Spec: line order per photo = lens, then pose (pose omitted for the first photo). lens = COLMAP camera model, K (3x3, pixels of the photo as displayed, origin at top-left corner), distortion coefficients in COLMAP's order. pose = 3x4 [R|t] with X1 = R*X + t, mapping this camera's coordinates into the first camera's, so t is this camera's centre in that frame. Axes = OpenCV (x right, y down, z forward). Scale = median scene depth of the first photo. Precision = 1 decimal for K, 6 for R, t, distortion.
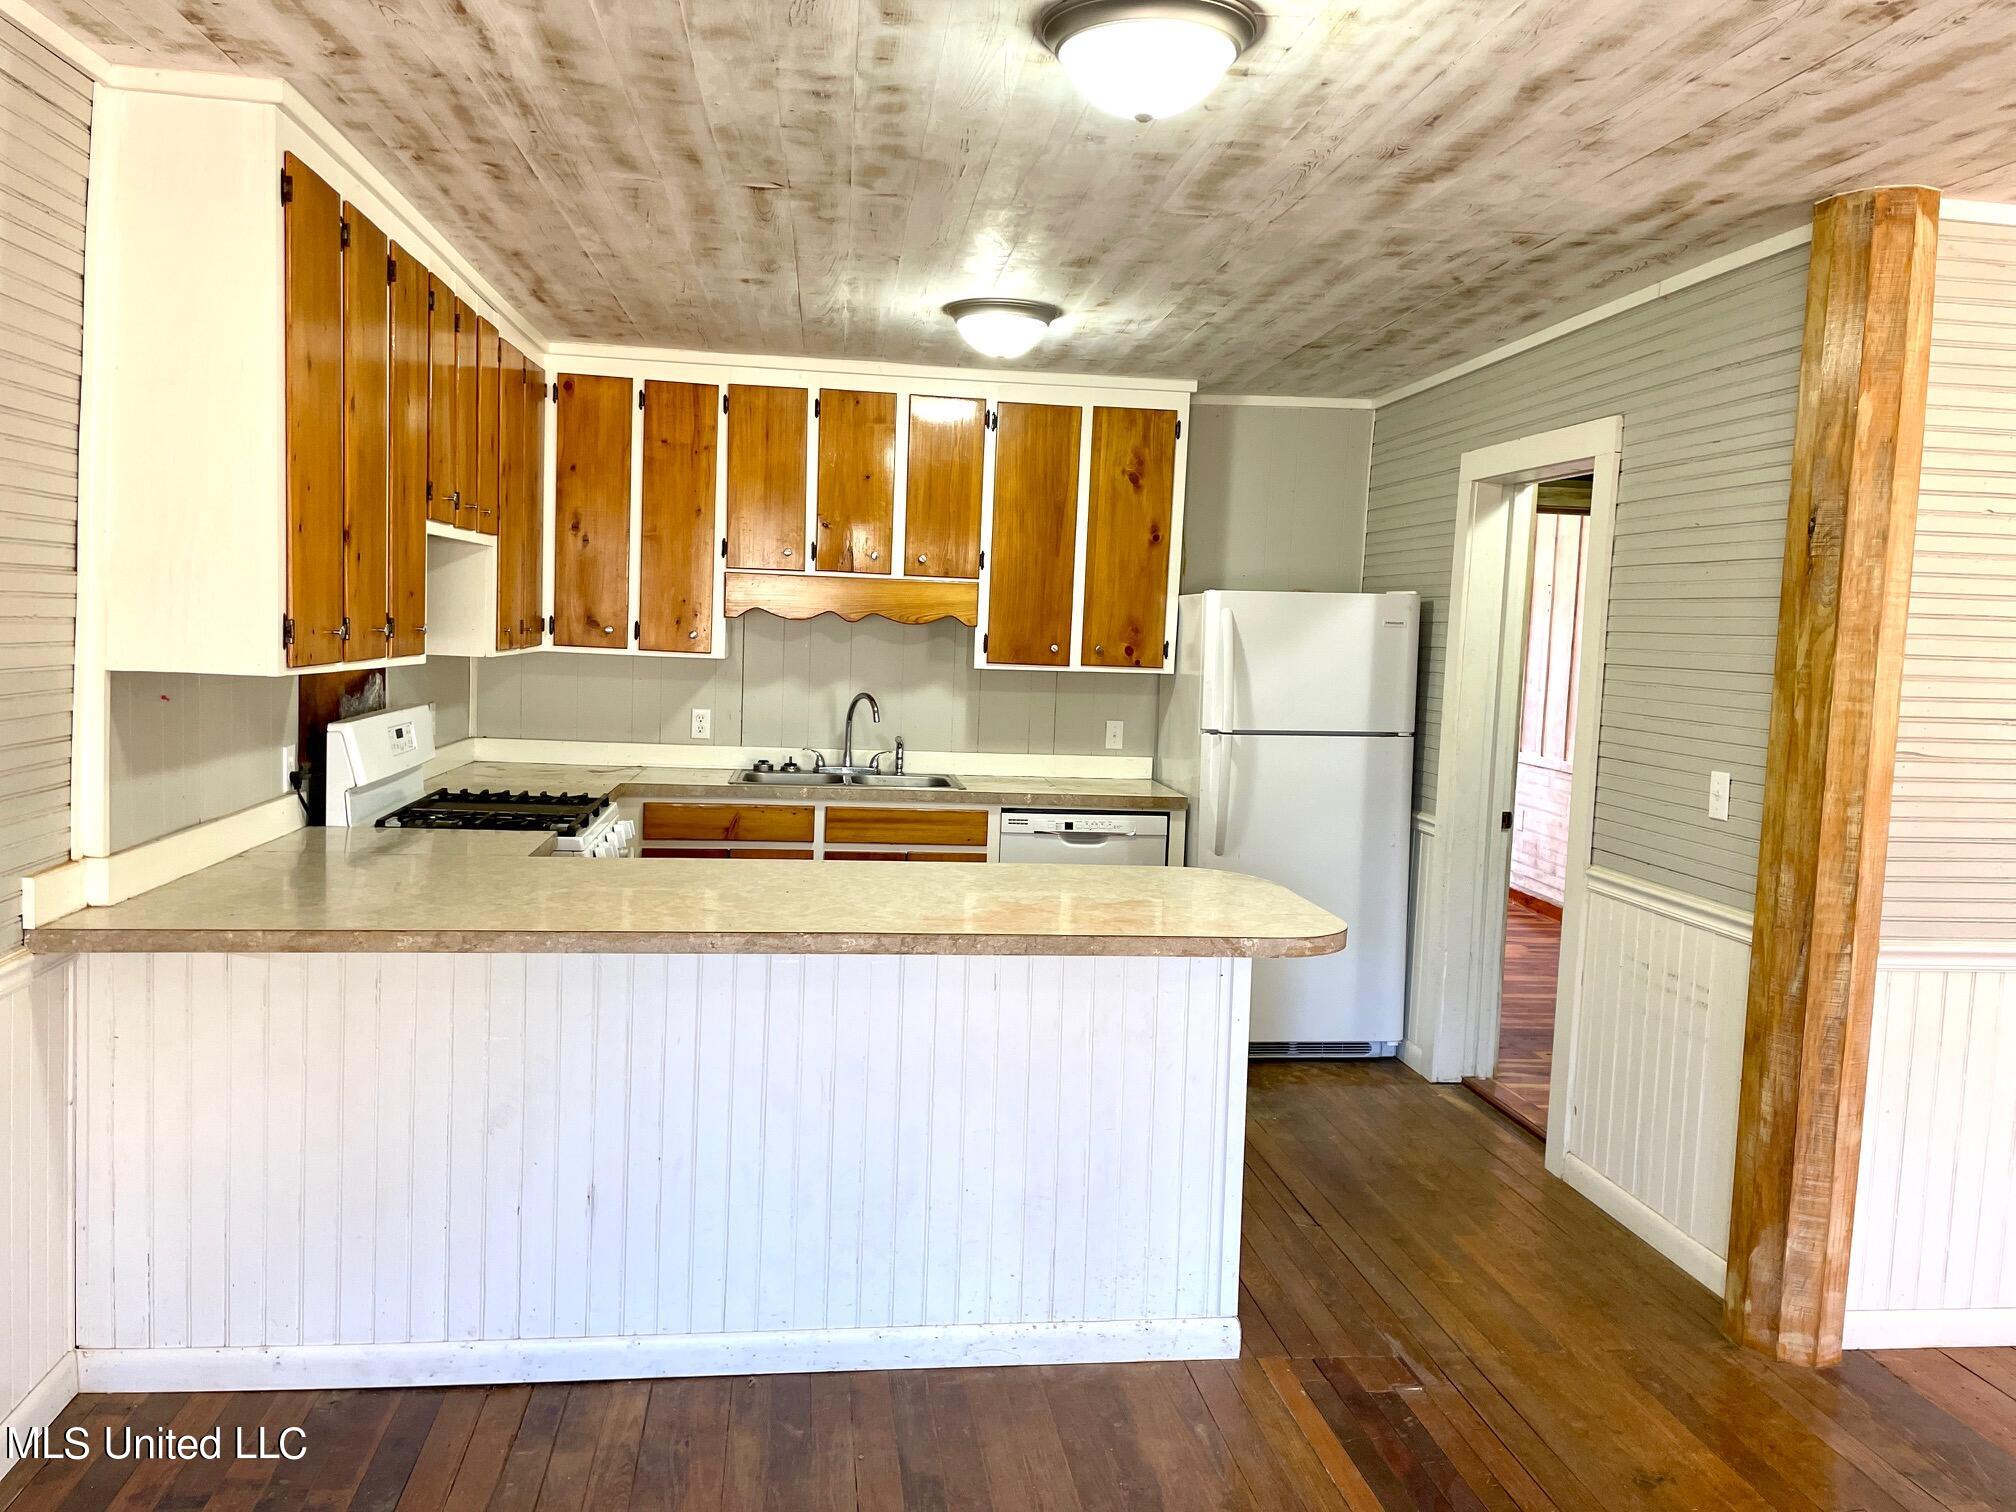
lens RADIAL K [[1509.5, 0, 1011.0], [0, 1509.5, 745.0], [0, 0, 1]] dist [0.093171, -0.112711]
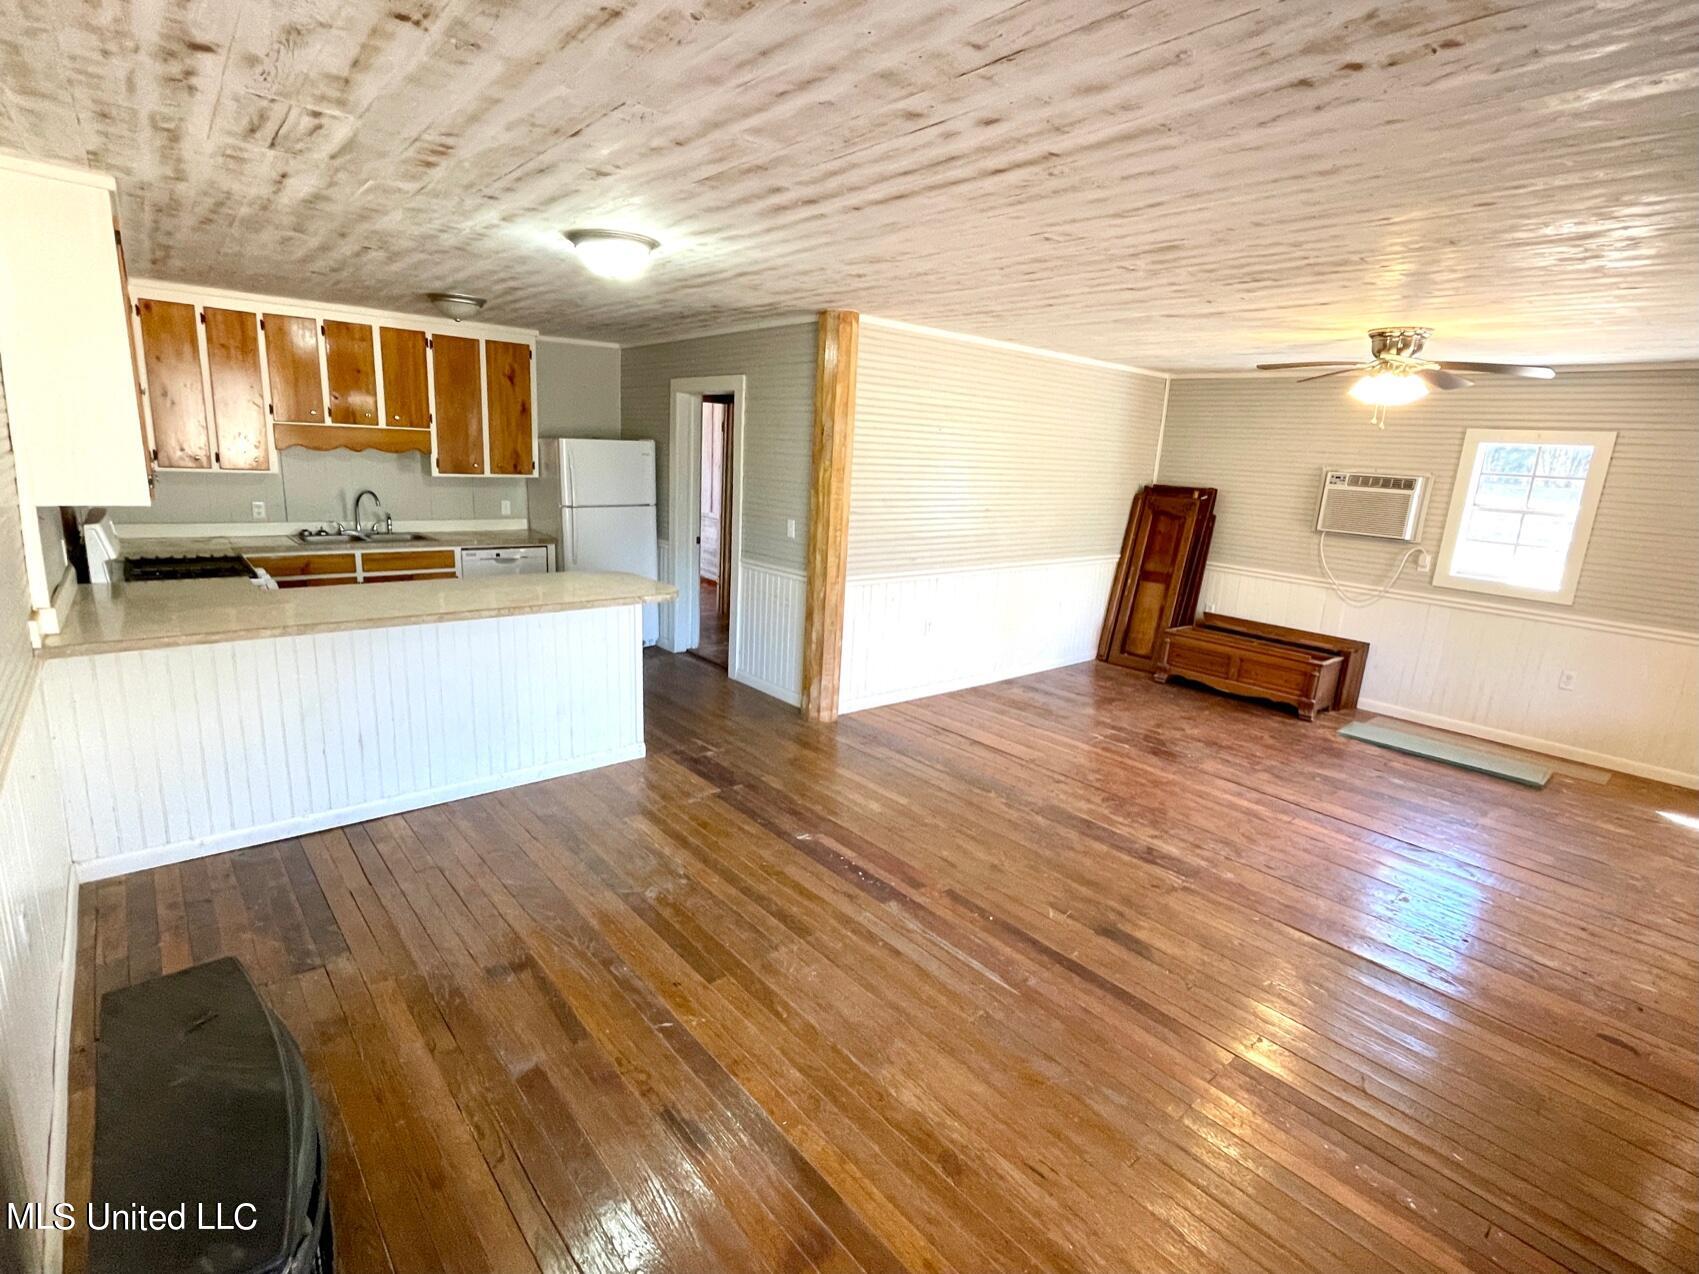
lens RADIAL K [[814.9, 0, 848.0], [0, 814.9, 634.2], [0, 0, 1]] dist [-0.003472, 0.000938]
pose [[0.836898, -0.117241, 0.534655, -0.273924], [0.024876, 0.983929, 0.176822, -0.039651], [-0.546794, -0.134682, 0.826364, -0.298670]]
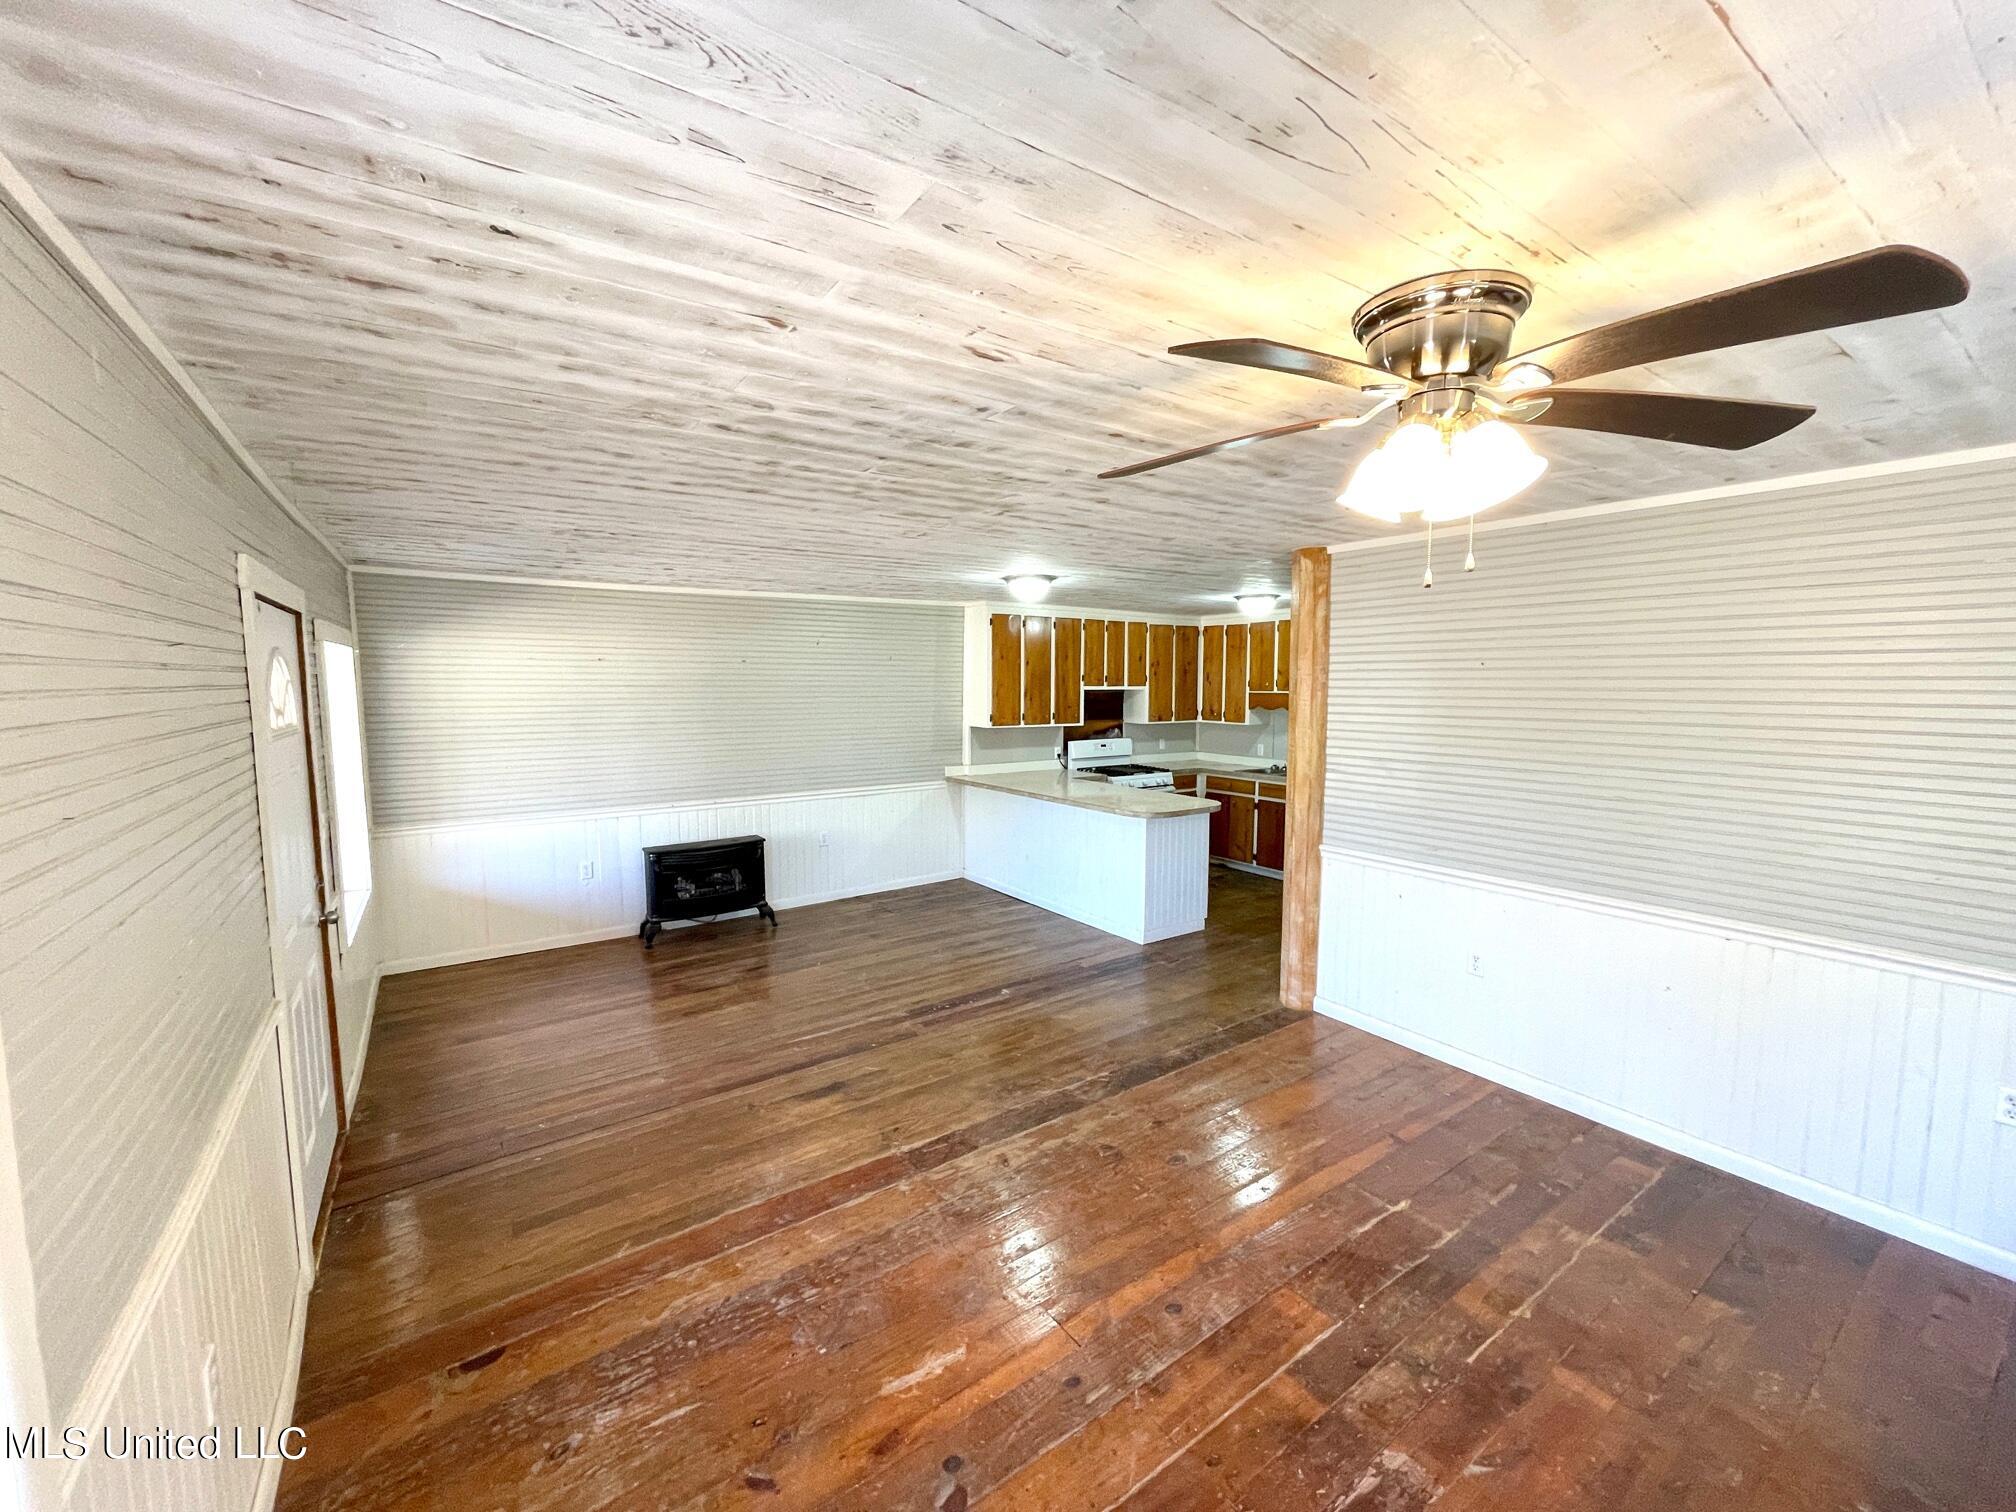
lens RADIAL K [[815.9, 0, 1001.1], [0, 815.9, 755.9], [0, 0, 1]] dist [-0.002479, -0.000065]
pose [[0.449834, 0.043396, -0.892057, 1.501076], [-0.055095, 0.998265, 0.020780, -0.013584], [0.891411, 0.039800, 0.451444, -0.051466]]
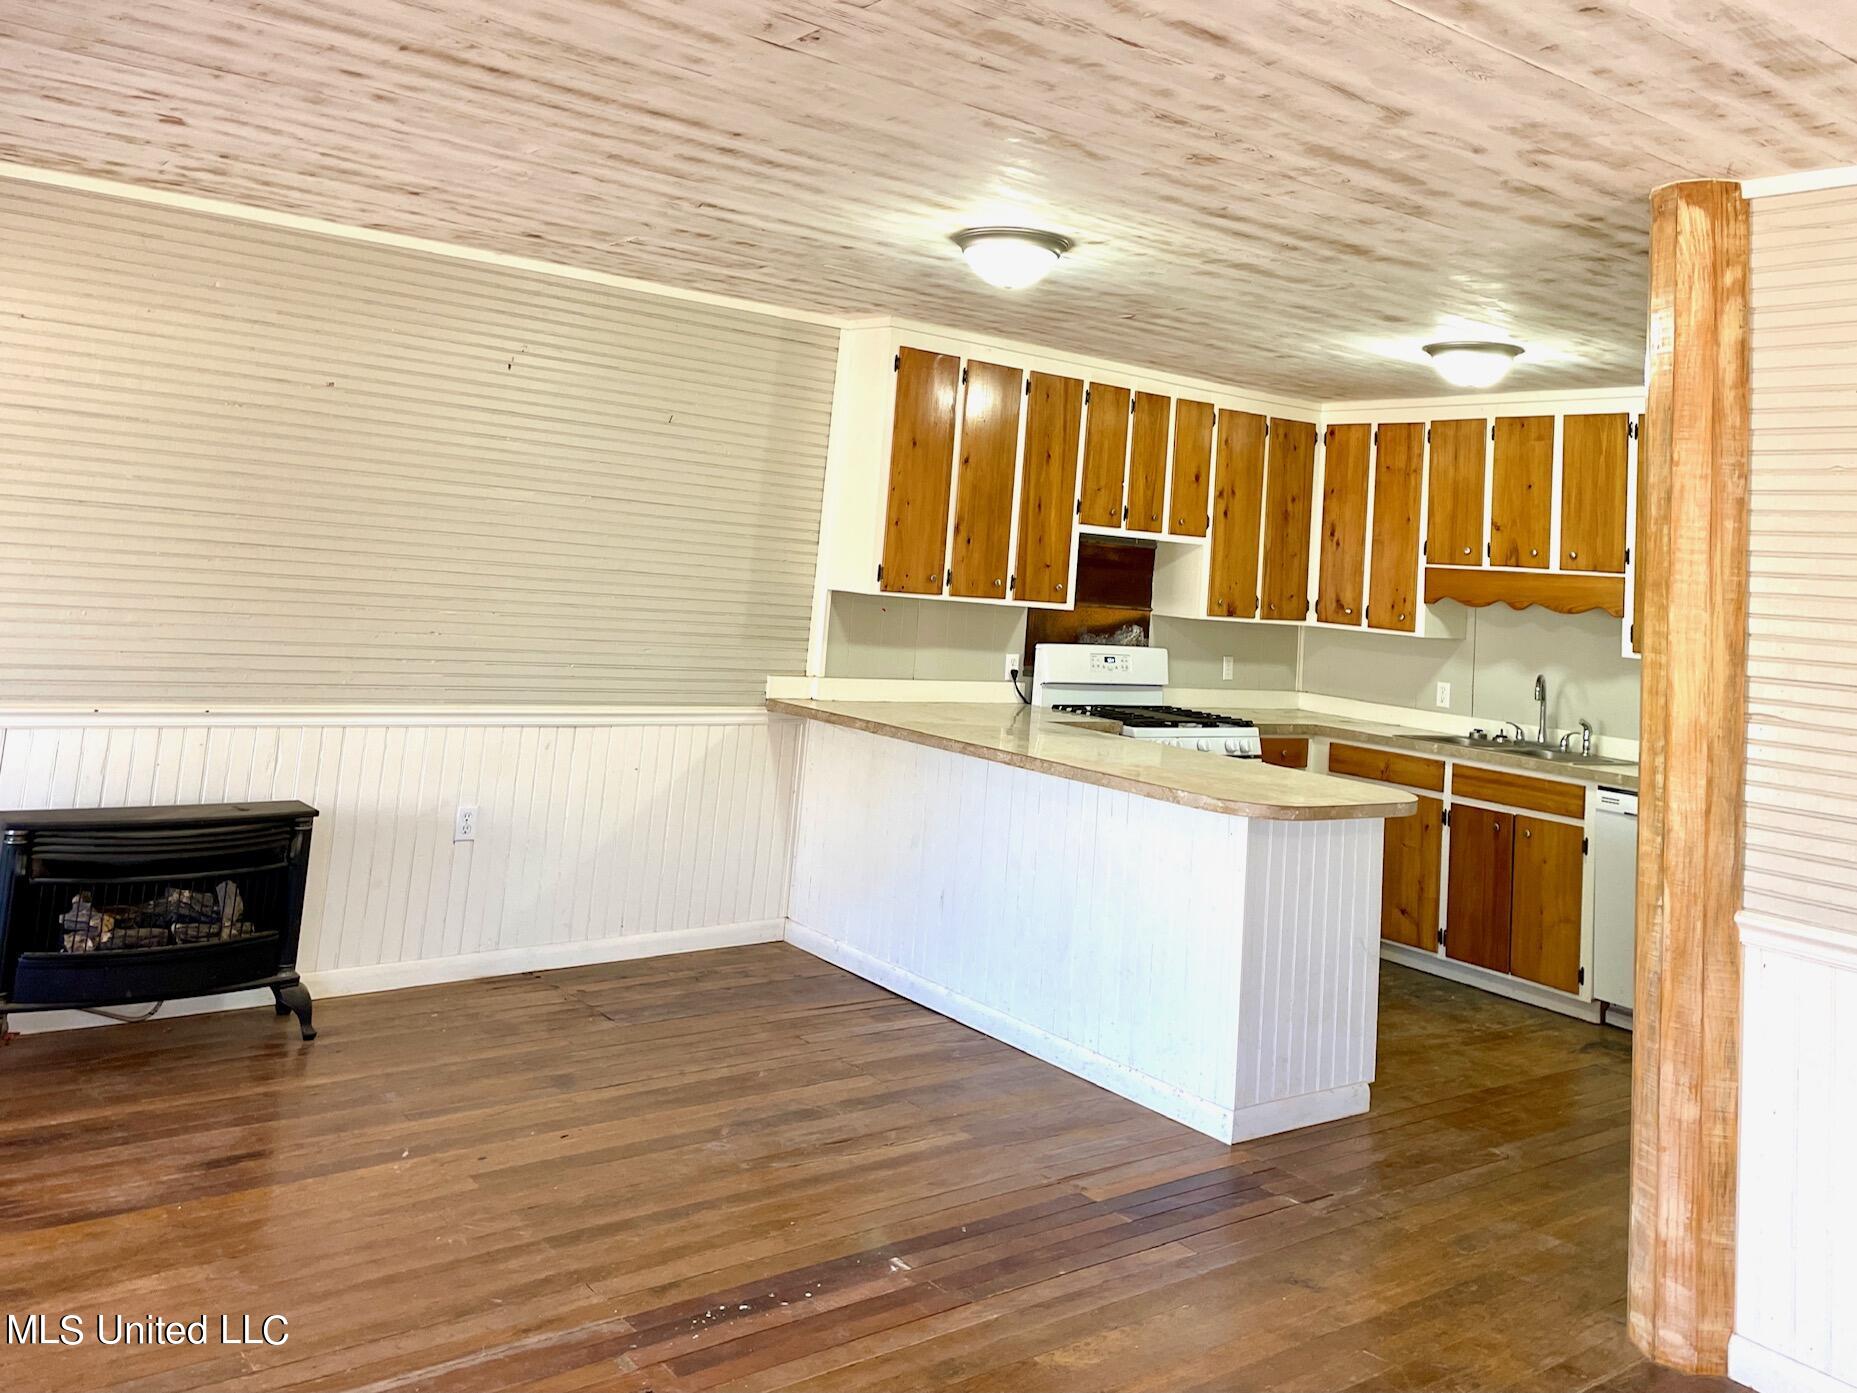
lens RADIAL K [[1528.2, 0, 942.6], [0, 1528.2, 417.6], [0, 0, 1]] dist [0.039519, -0.011182]
pose [[0.505849, -0.085331, -0.858391, 1.178794], [-0.127098, 0.976862, -0.172007, 0.055797], [0.853207, 0.196110, 0.483299, 0.043430]]
